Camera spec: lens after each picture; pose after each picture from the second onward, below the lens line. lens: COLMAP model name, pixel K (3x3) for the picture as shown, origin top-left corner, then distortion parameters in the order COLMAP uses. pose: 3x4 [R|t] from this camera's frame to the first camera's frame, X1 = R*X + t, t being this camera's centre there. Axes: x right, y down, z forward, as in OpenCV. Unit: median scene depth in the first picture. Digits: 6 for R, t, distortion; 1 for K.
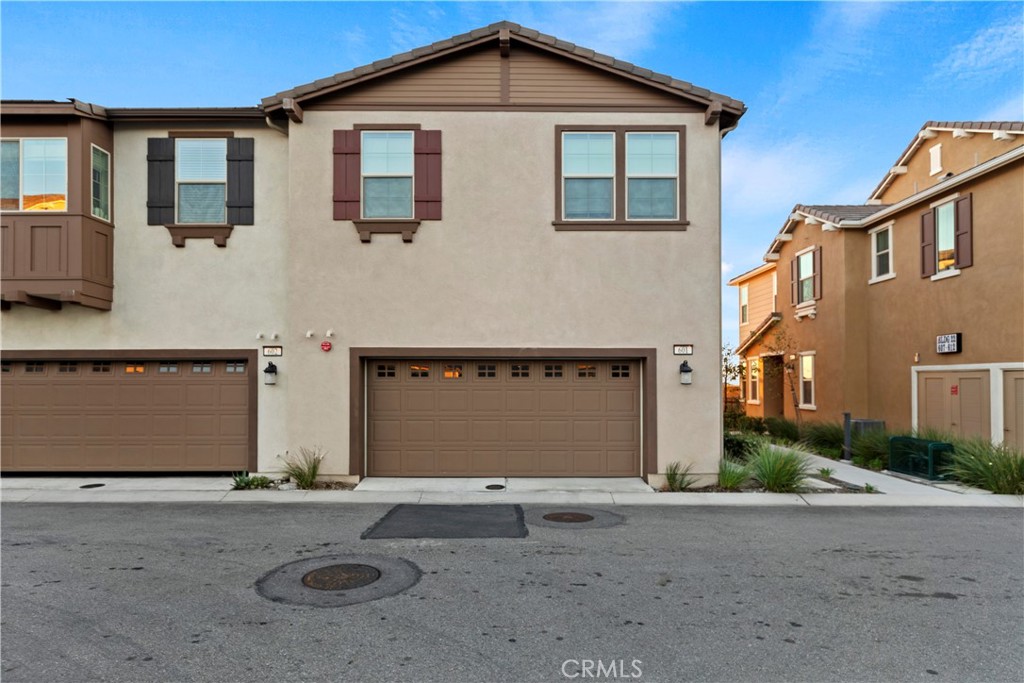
lens RADIAL K [[583.8, 0, 531.0], [0, 583.8, 370.5], [0, 0, 1]] dist [0.005696, 0.001316]
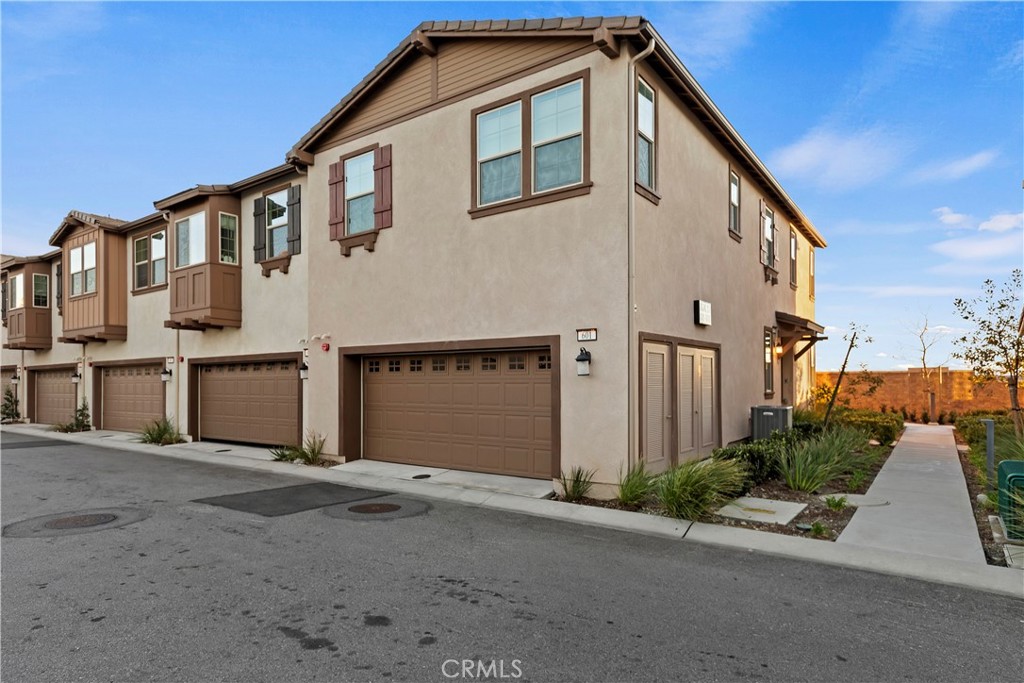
lens RADIAL K [[583.8, 0, 545.8], [0, 583.8, 372.5], [0, 0, 1]] dist [0.005696, 0.001316]
pose [[0.818902, -0.013258, -0.573780, 0.698430], [0.018679, 0.999819, 0.003556, 0.014709], [0.573629, -0.013629, 0.819002, 0.271818]]
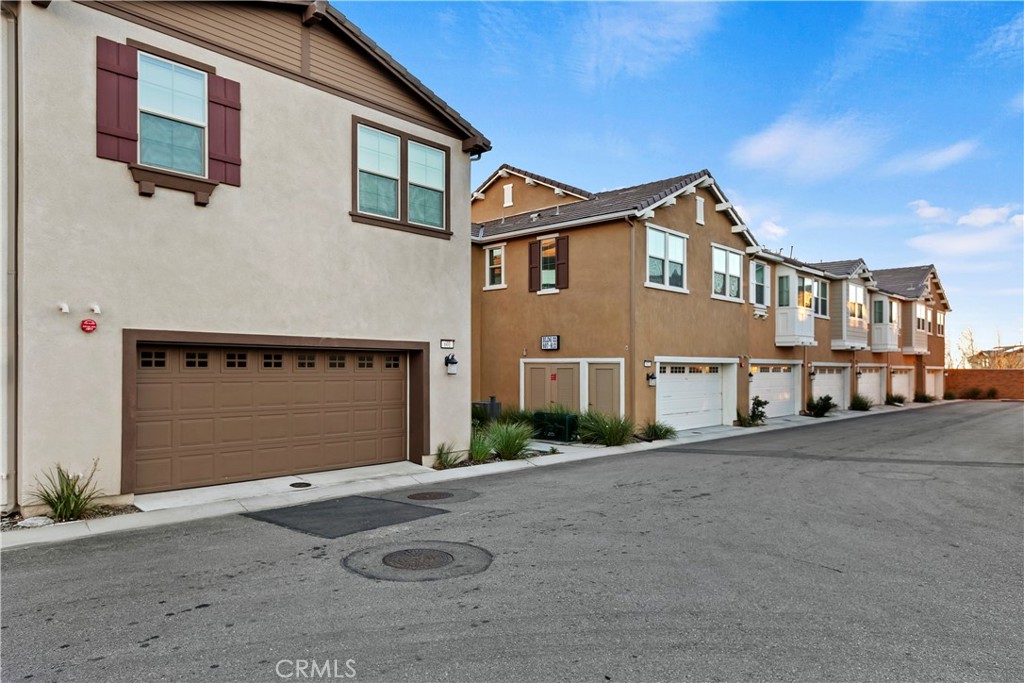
lens RADIAL K [[651.9, 0, 509.7], [0, 651.9, 356.3], [0, 0, 1]] dist [0.022366, 0.003856]
pose [[0.689578, 0.015161, 0.724053, -0.578937], [-0.016727, 0.999848, -0.005006, -0.007200], [-0.724018, -0.008659, 0.689727, 0.033168]]
